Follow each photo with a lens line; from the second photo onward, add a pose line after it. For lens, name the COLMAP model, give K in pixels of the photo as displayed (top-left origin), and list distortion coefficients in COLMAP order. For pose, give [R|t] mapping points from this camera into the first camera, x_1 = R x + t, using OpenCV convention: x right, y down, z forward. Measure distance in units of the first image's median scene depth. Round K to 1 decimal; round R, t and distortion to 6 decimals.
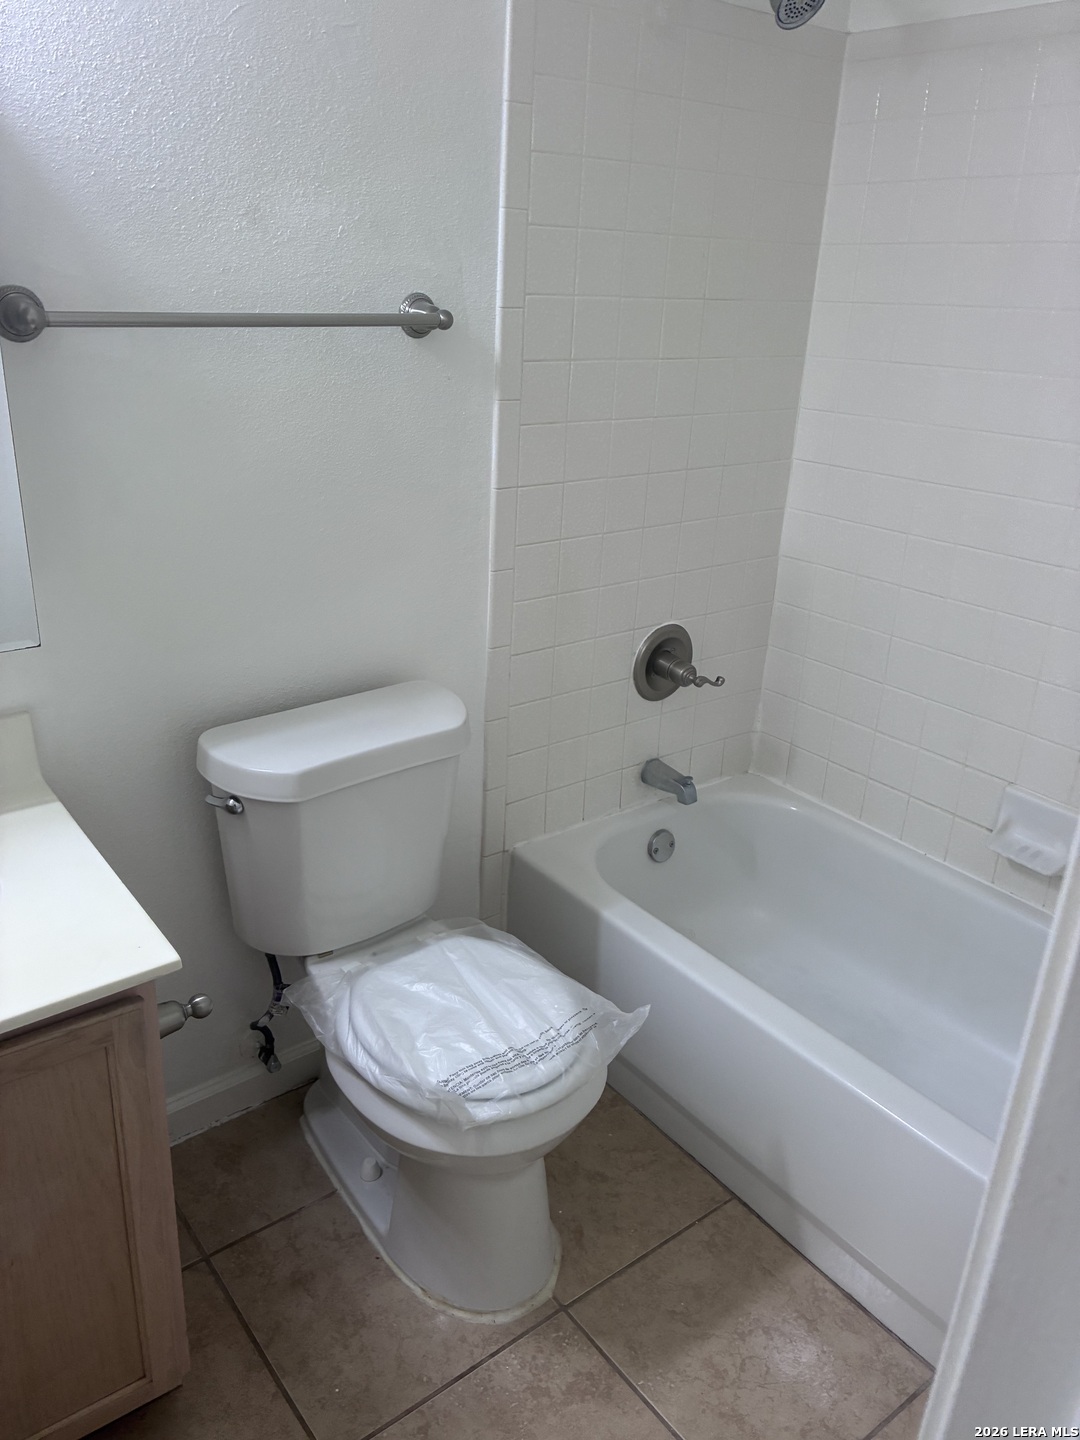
lens RADIAL K [[1097.2, 0, 540.0], [0, 1097.2, 720.0], [0, 0, 1]] dist [0.083595, -0.117080]
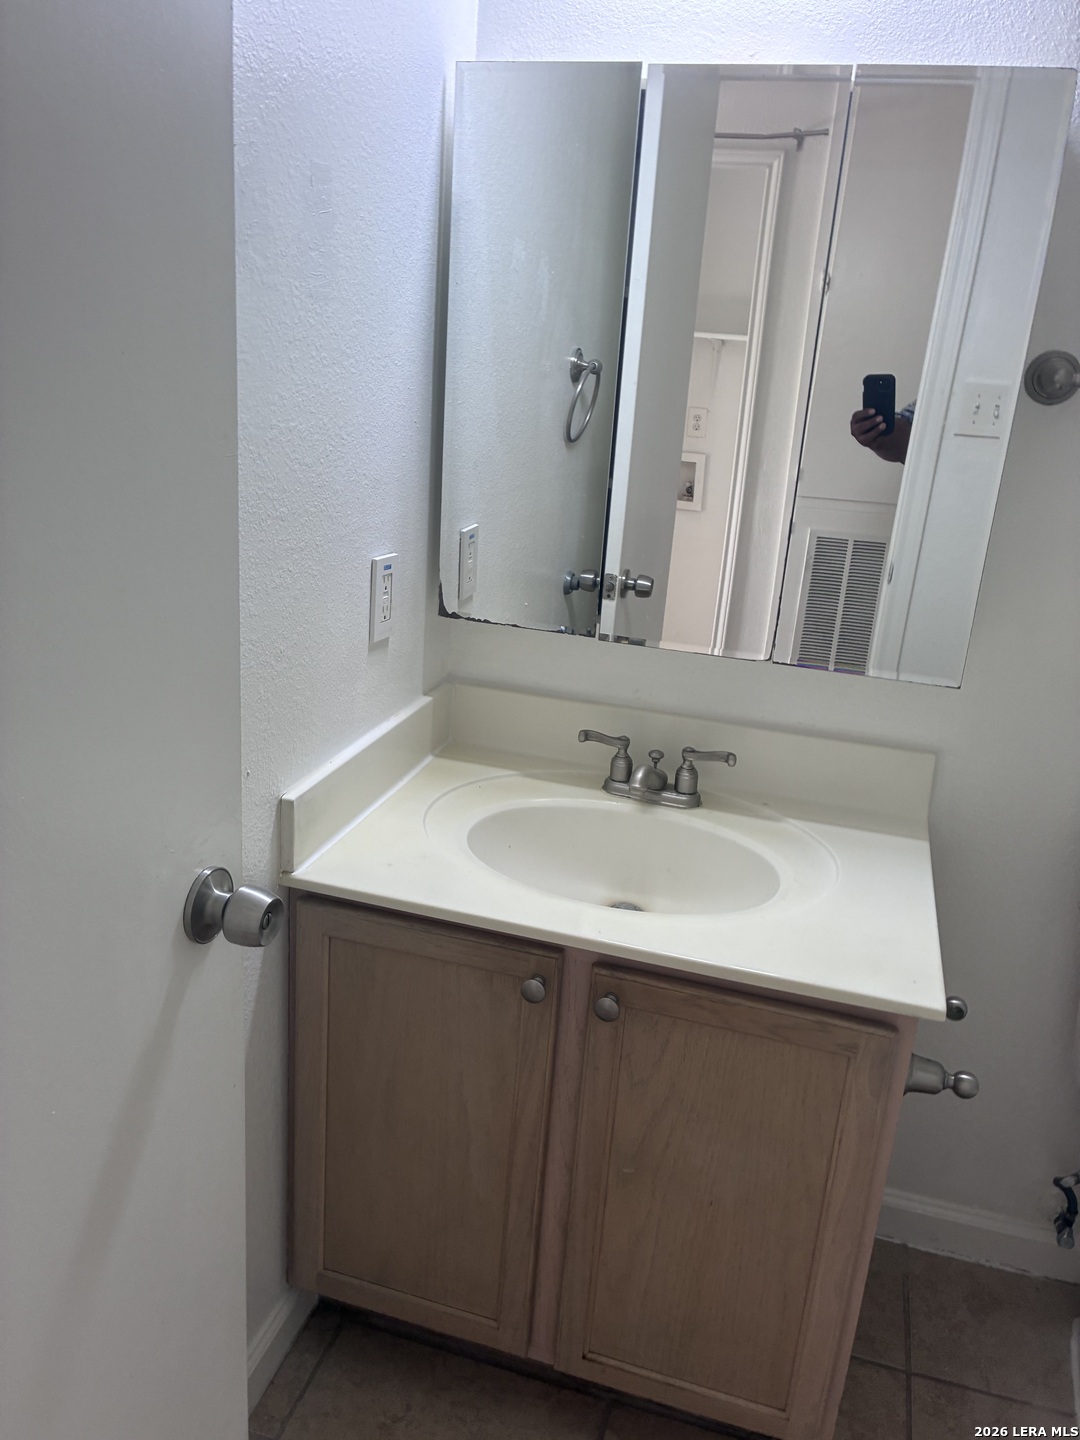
lens RADIAL K [[1097.2, 0, 540.0], [0, 1097.2, 720.0], [0, 0, 1]] dist [0.083595, -0.117080]
pose [[0.581859, 0.248019, -0.774549, 0.128189], [-0.347749, 0.936787, 0.038732, 0.056717], [0.735194, 0.246812, 0.631327, 0.071417]]
